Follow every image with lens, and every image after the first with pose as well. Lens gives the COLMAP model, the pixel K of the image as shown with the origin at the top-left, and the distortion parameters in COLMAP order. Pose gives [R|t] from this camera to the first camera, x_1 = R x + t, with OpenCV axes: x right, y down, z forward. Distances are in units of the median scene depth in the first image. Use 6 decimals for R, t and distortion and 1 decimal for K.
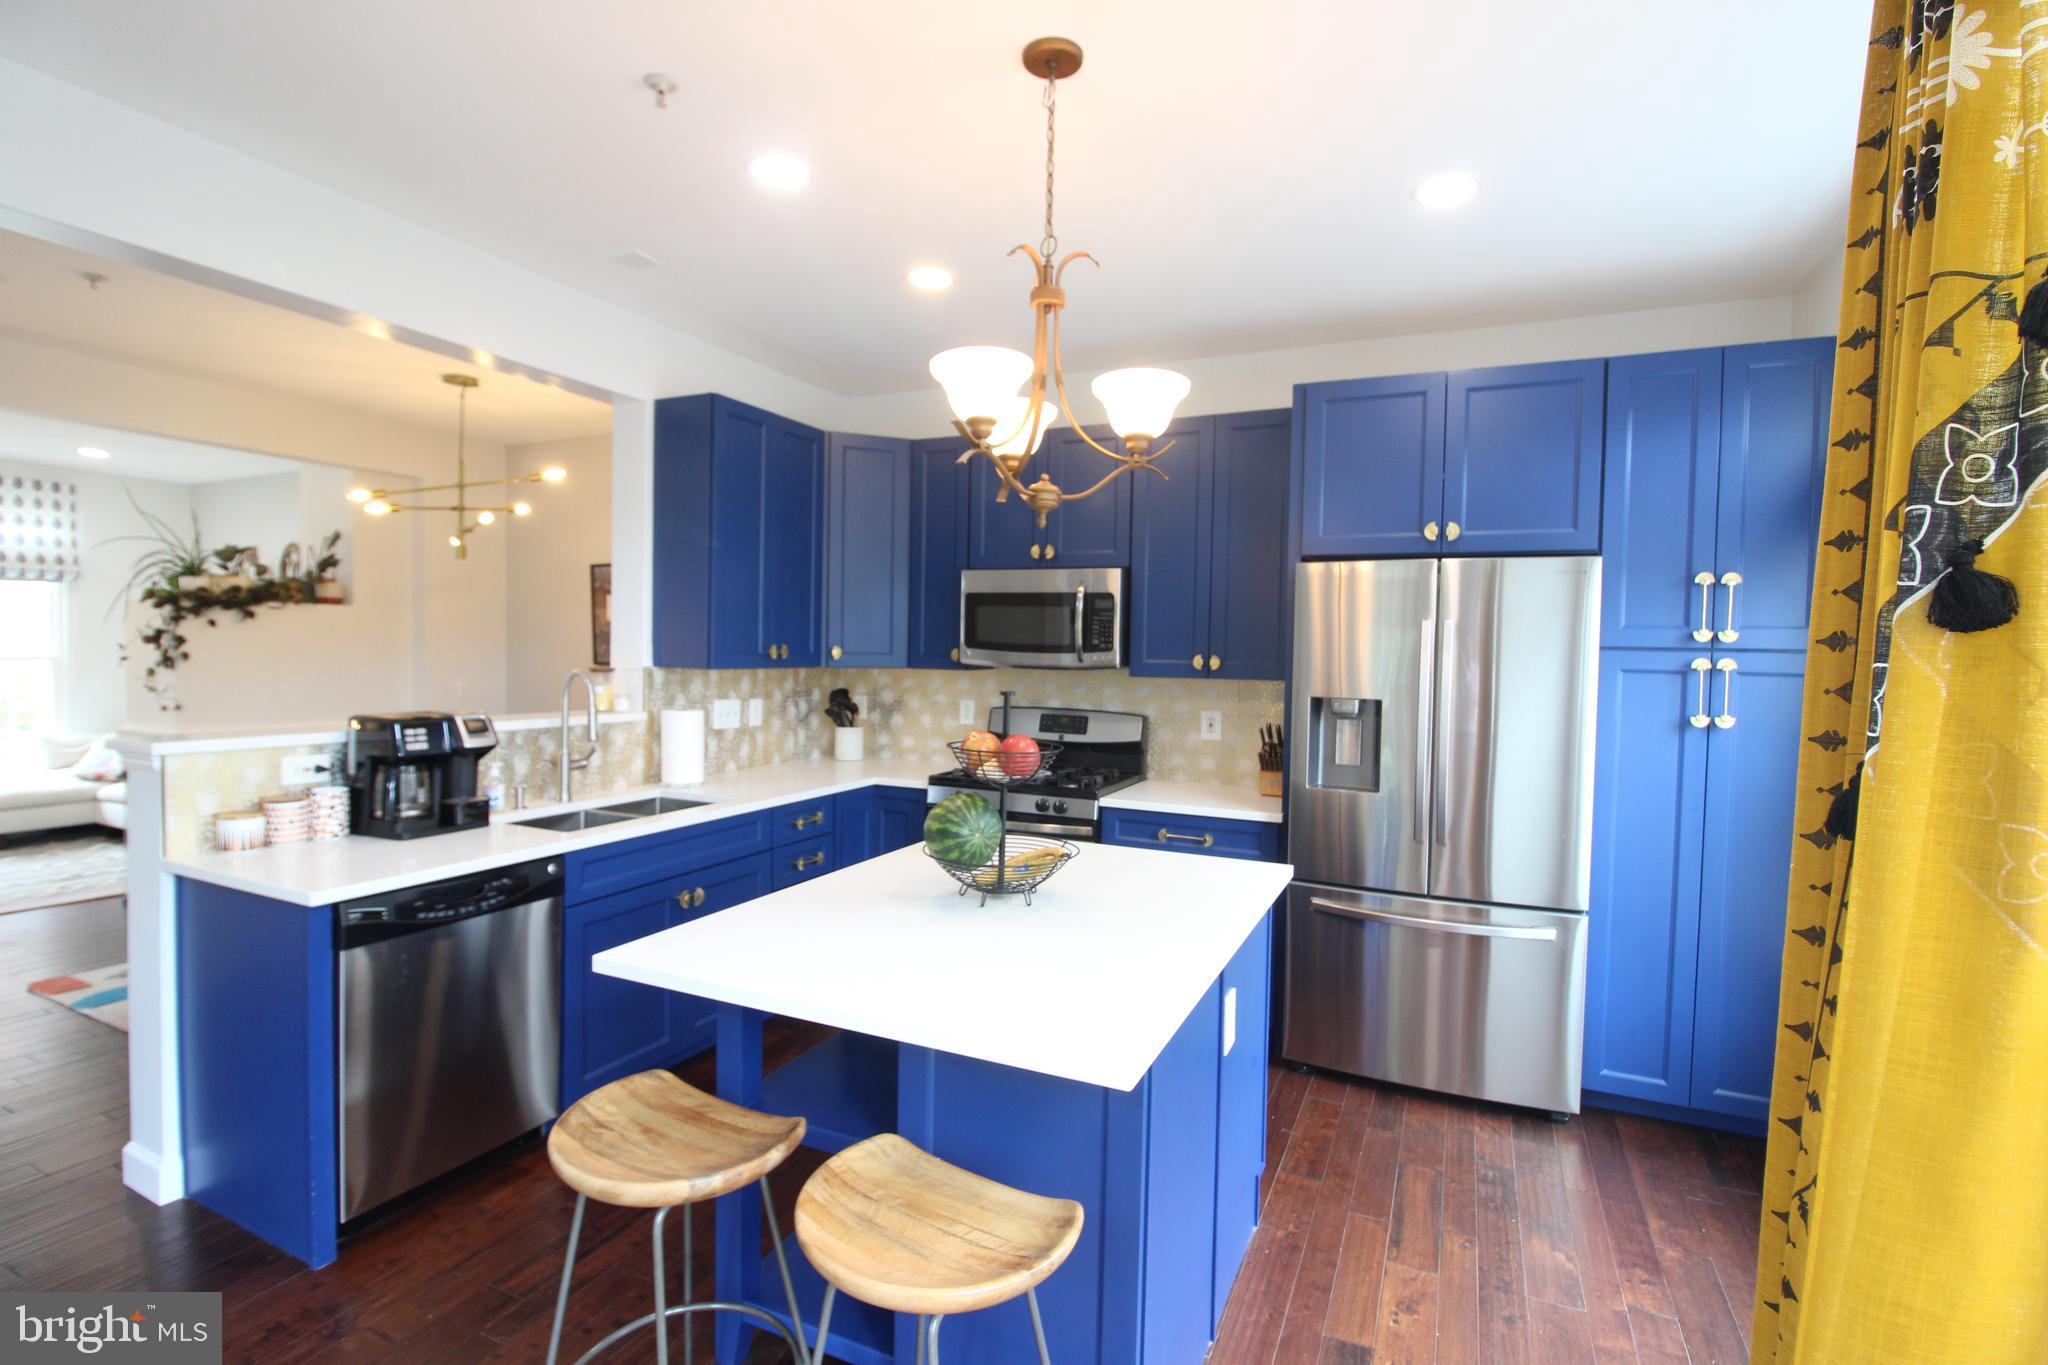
lens RADIAL K [[953.3, 0, 1024.4], [0, 953.3, 679.0], [0, 0, 1]] dist [-0.002157, -0.000133]
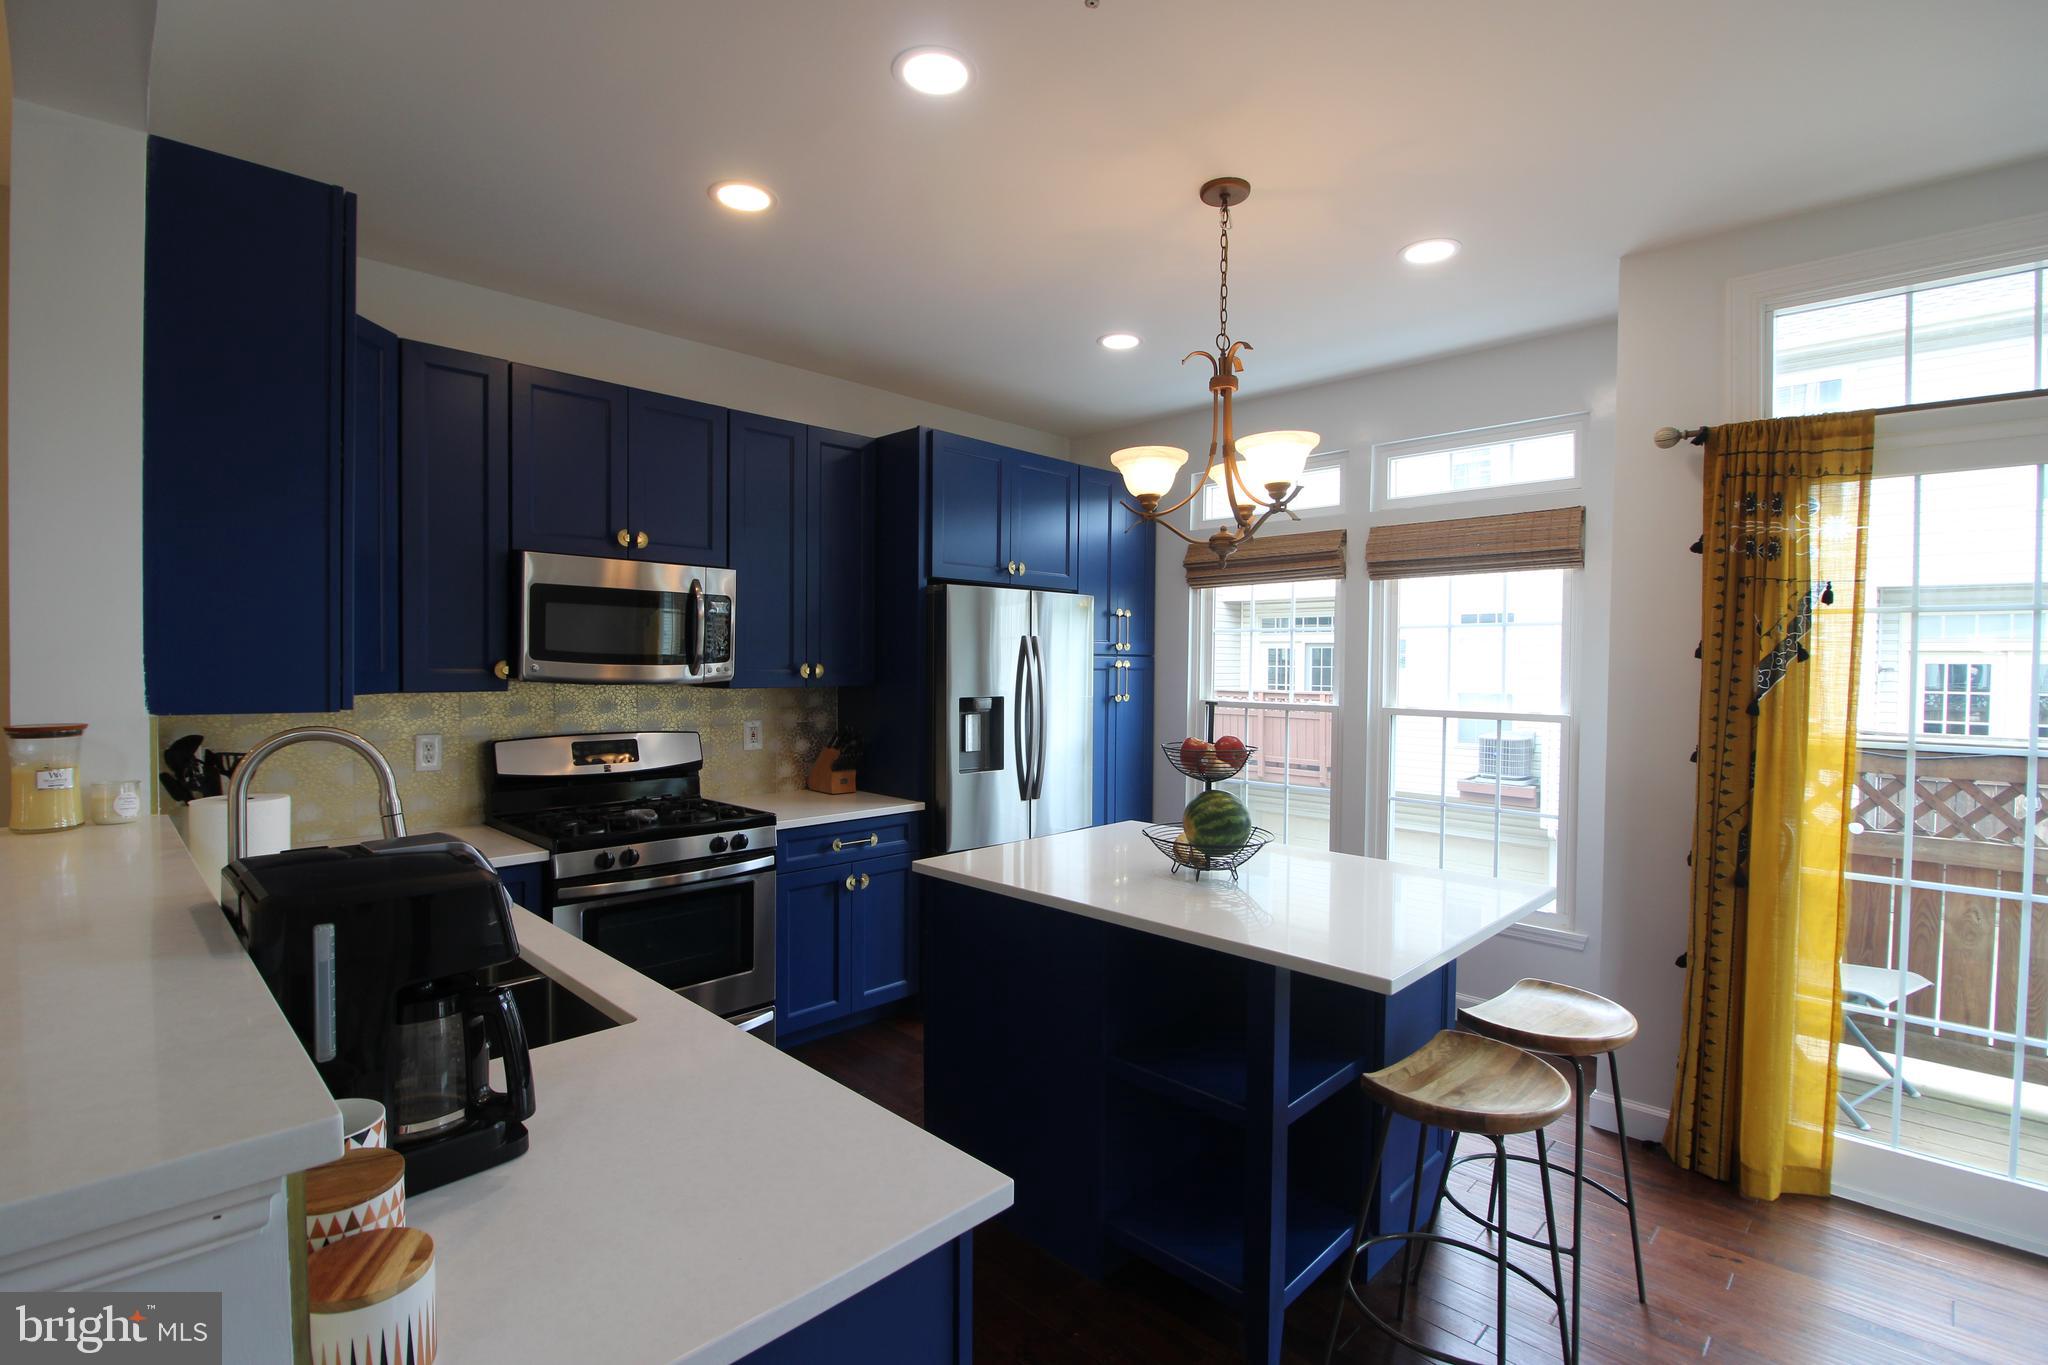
lens RADIAL K [[953.3, 0, 1017.7], [0, 953.3, 690.7], [0, 0, 1]] dist [-0.002157, -0.000133]
pose [[0.359697, -0.046258, 0.931922, -0.607543], [0.031080, 0.998810, 0.037582, -0.025144], [-0.932551, 0.015445, 0.360707, 0.398708]]
